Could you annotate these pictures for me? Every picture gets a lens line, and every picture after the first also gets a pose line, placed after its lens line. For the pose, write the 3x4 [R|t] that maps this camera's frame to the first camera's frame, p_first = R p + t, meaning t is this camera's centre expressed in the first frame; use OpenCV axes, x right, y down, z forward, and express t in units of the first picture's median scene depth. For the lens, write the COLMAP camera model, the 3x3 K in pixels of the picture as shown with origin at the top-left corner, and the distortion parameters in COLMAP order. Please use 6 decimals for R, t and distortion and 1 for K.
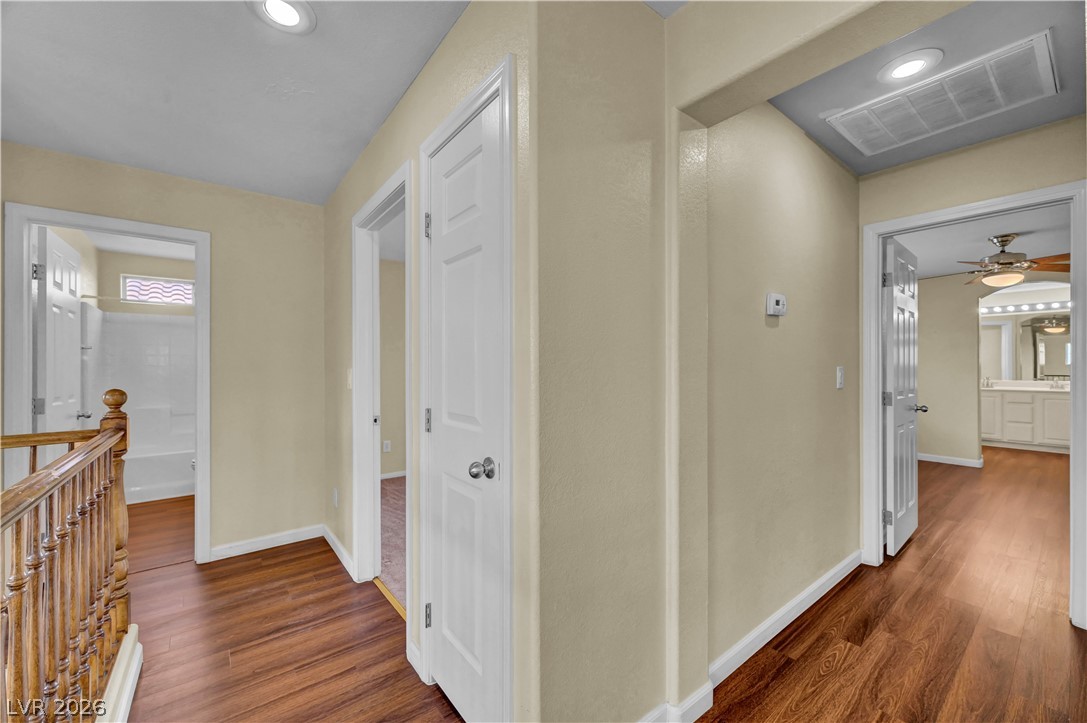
lens RADIAL K [[427.5, 0, 544.2], [0, 427.5, 366.9], [0, 0, 1]] dist [-0.000631, 0.000411]
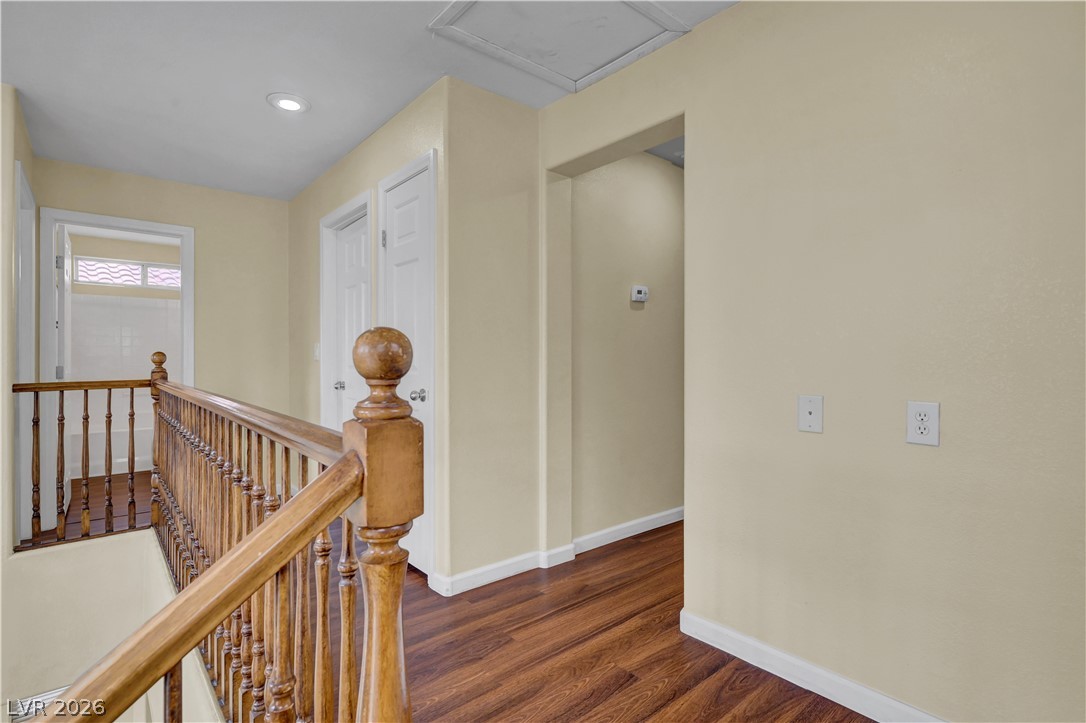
lens RADIAL K [[526.3, 0, 540.9], [0, 526.3, 357.9], [0, 0, 1]] dist [0.003148, 0.000271]
pose [[0.999354, 0.001420, 0.035924, 0.189974], [-0.001287, 0.999992, -0.003725, 0.077496], [-0.035929, 0.003676, 0.999348, -0.777263]]
